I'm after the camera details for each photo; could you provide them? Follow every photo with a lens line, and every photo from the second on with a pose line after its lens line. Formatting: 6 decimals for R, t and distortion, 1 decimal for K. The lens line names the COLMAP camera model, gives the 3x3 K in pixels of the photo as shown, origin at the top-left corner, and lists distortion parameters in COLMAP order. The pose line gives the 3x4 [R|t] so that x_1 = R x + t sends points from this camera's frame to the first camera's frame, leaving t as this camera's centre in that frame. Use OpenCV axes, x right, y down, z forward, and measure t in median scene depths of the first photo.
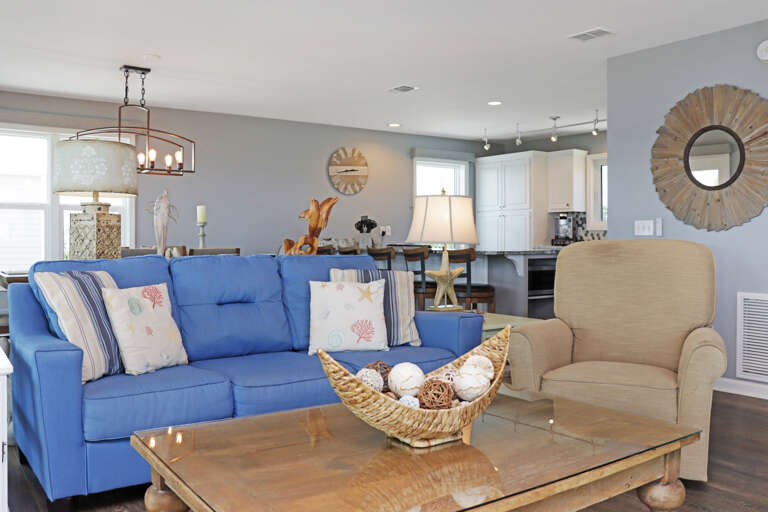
lens RADIAL K [[697.6, 0, 457.2], [0, 697.6, 232.6], [0, 0, 1]] dist [-0.116759, 0.081429]
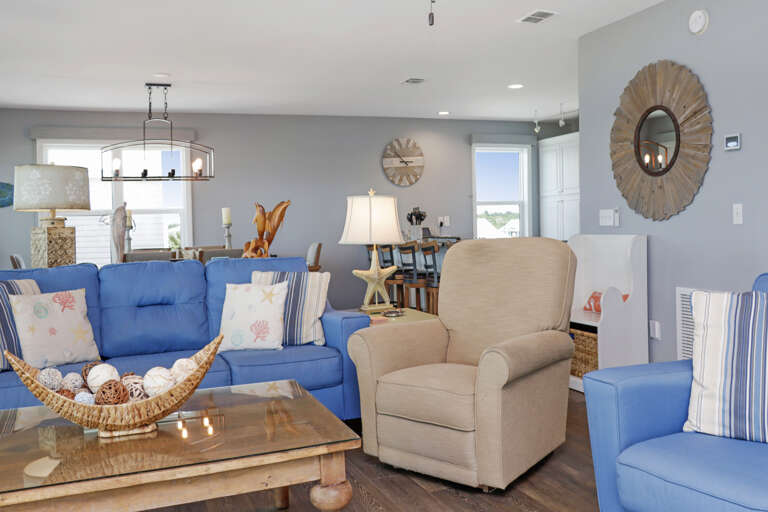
lens RADIAL K [[733.7, 0, 419.5], [0, 733.7, 213.0], [0, 0, 1]] dist [-0.093049, 0.000000]
pose [[0.971262, -0.038533, -0.234872, 0.292877], [0.037267, 0.999257, -0.009832, -0.014806], [0.235076, 0.000796, 0.971977, -0.021315]]
